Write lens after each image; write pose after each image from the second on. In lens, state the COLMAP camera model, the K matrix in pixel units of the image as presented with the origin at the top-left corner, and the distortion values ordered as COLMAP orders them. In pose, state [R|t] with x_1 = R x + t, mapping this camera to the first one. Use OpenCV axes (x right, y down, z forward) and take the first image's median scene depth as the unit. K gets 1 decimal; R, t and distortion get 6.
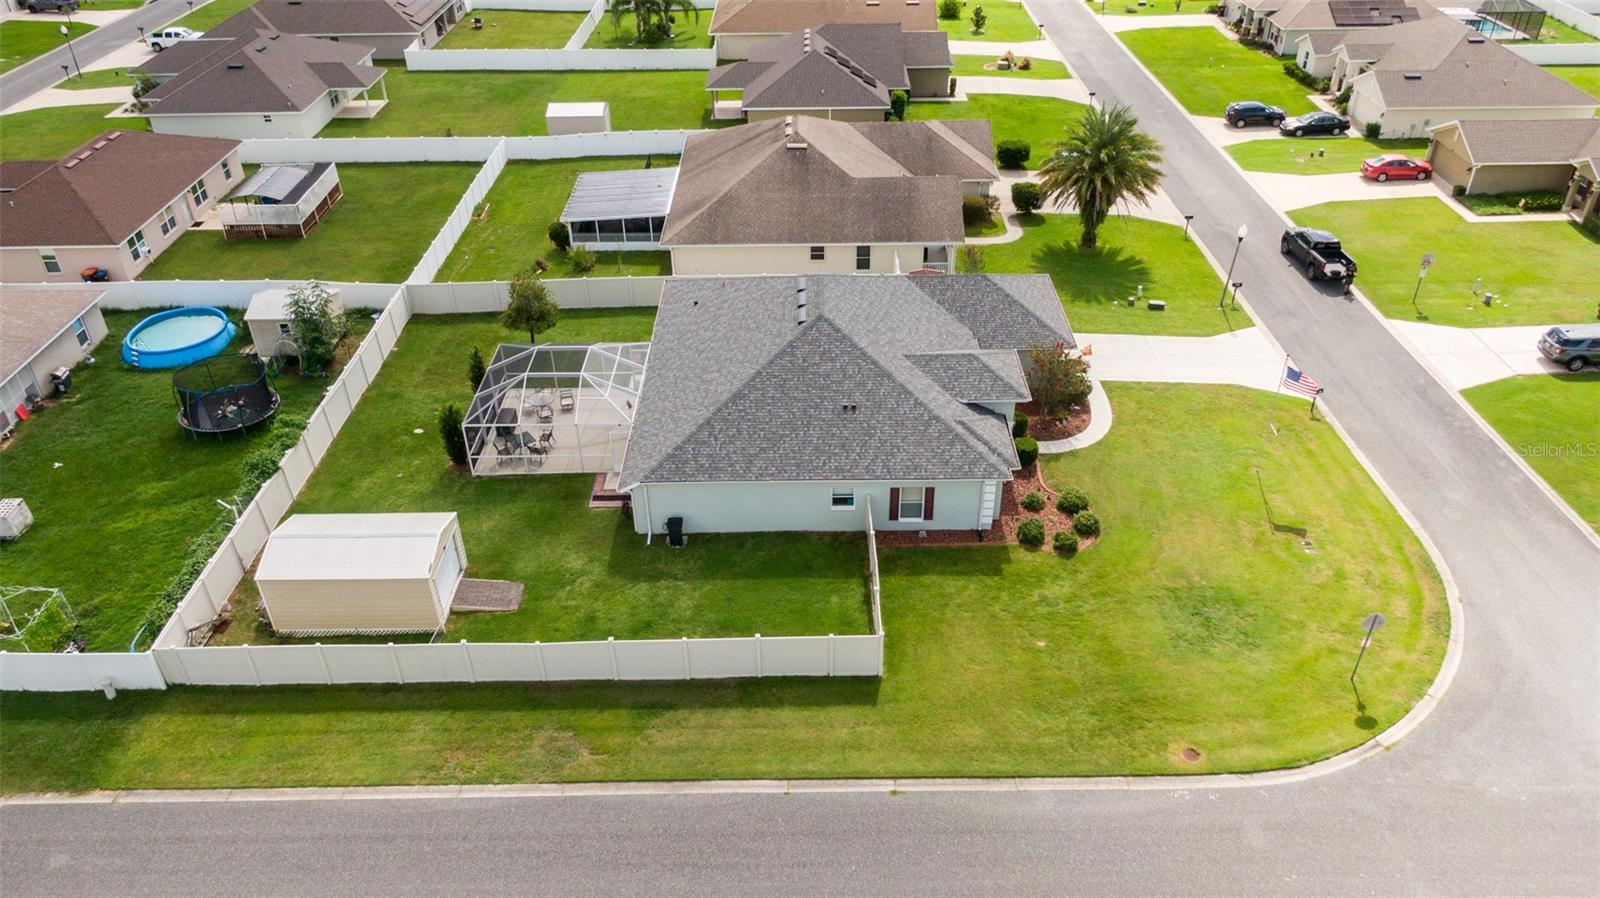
lens RADIAL K [[1141.5, 0, 800.0], [0, 1141.5, 449.0], [0, 0, 1]] dist [0.042226, -0.079726]
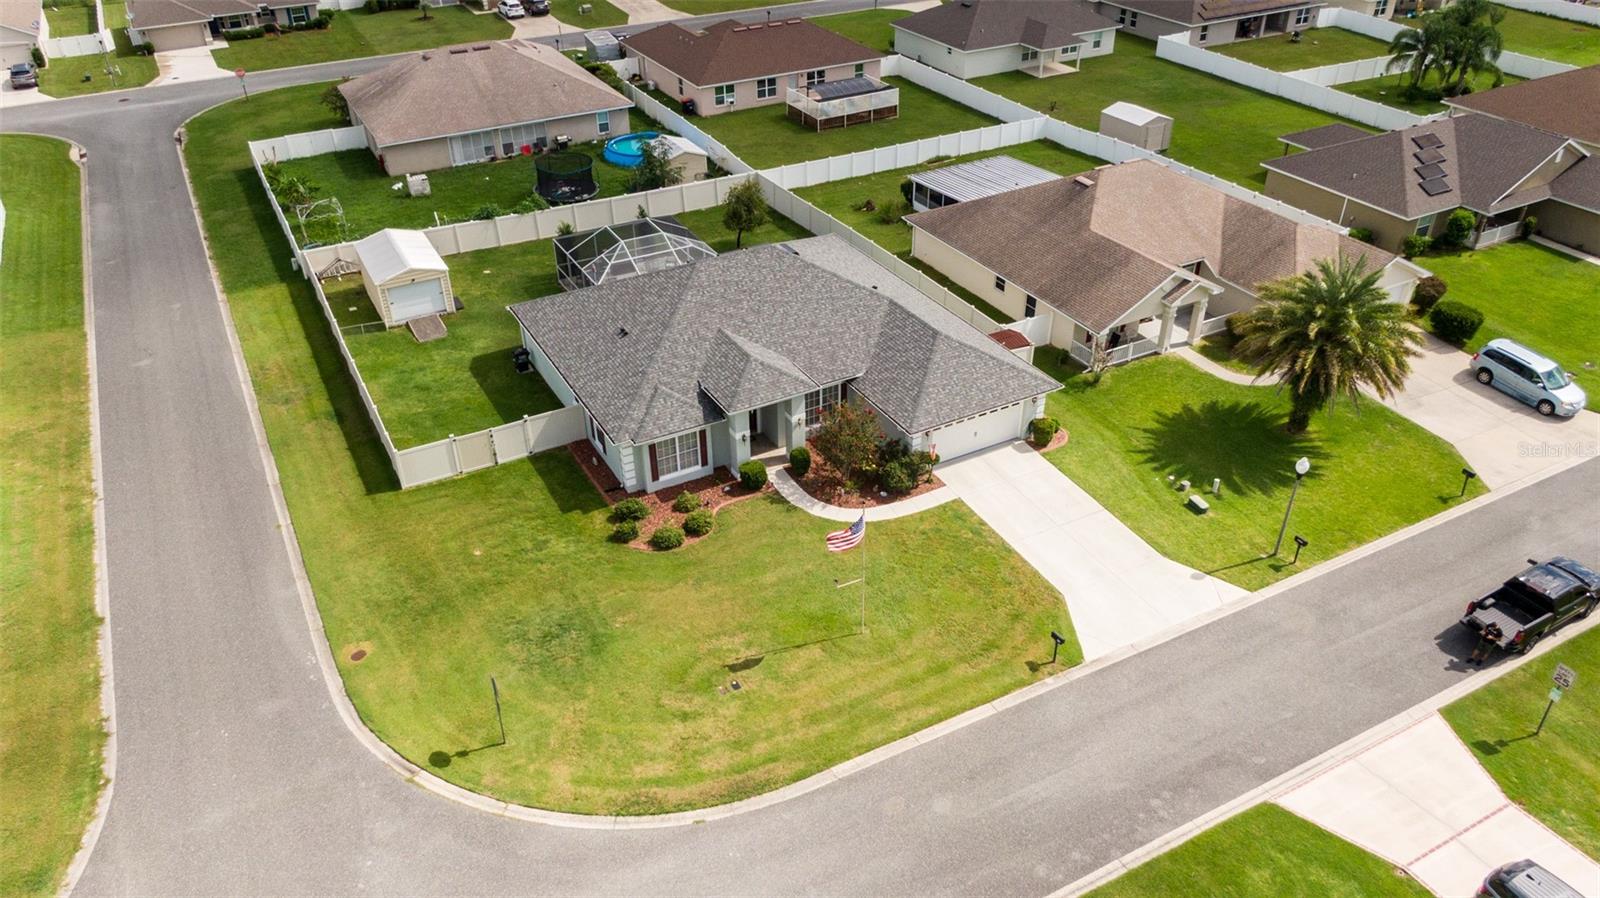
lens RADIAL K [[1141.5, 0, 800.0], [0, 1141.5, 449.0], [0, 0, 1]] dist [0.042226, -0.079726]
pose [[0.479316, 0.485265, -0.731282, 0.686196], [-0.484116, 0.841193, 0.240887, -0.201835], [0.732043, 0.238564, 0.638122, 0.308740]]
